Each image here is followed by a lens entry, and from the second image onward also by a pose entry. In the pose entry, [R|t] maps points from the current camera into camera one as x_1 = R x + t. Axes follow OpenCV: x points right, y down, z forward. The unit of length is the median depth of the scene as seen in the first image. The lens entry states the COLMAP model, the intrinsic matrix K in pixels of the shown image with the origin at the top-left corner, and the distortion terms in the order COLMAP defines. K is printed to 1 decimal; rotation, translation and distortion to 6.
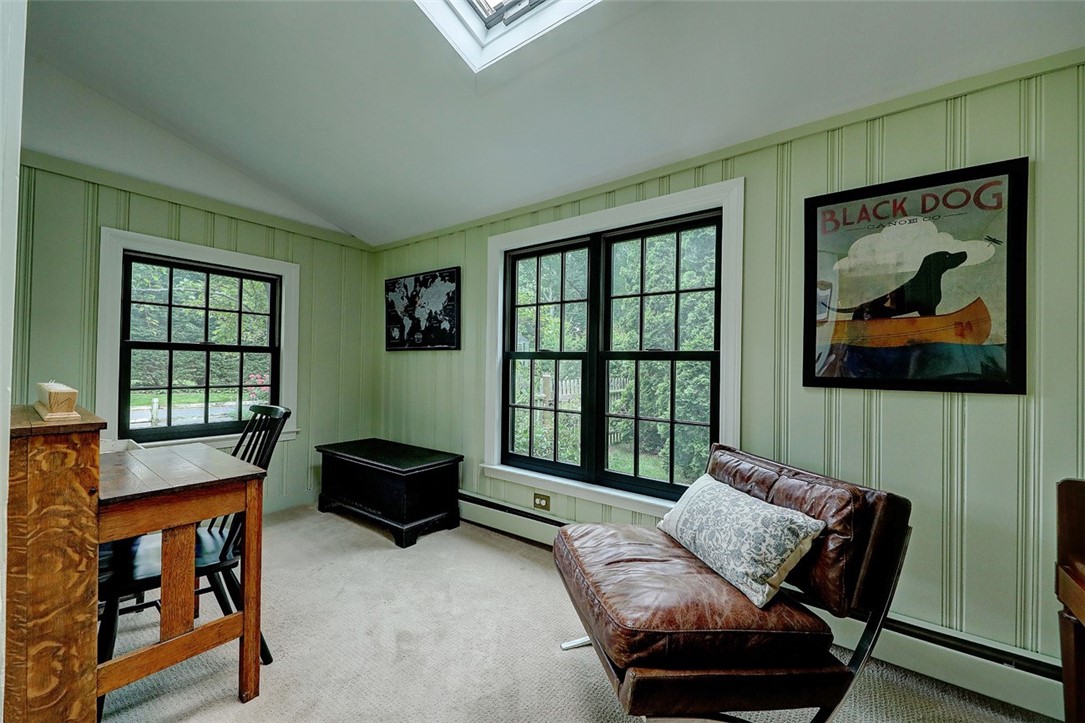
lens RADIAL K [[406.0, 0, 542.5], [0, 406.0, 361.5], [0, 0, 1]] dist [0.009506, -0.000183]
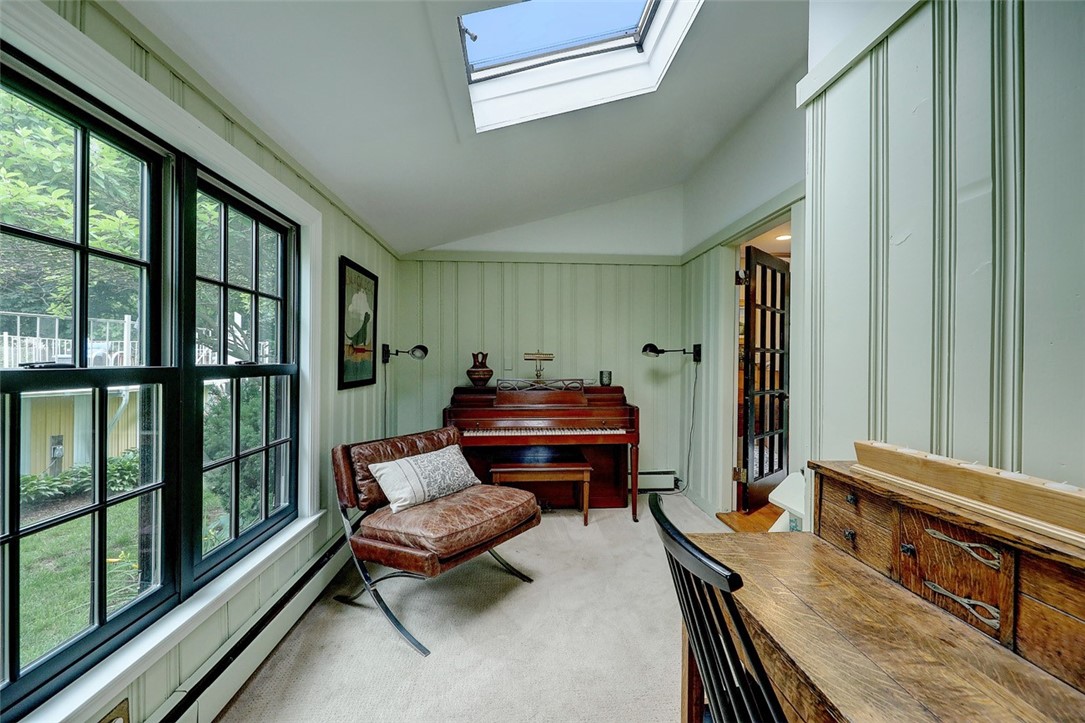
lens RADIAL K [[406.0, 0, 542.5], [0, 406.0, 361.5], [0, 0, 1]] dist [0.009506, -0.000183]
pose [[-0.651177, -0.016941, 0.758737, -0.642865], [-0.020653, 0.999776, 0.004597, -0.042674], [-0.758645, -0.012677, -0.651381, 1.023503]]
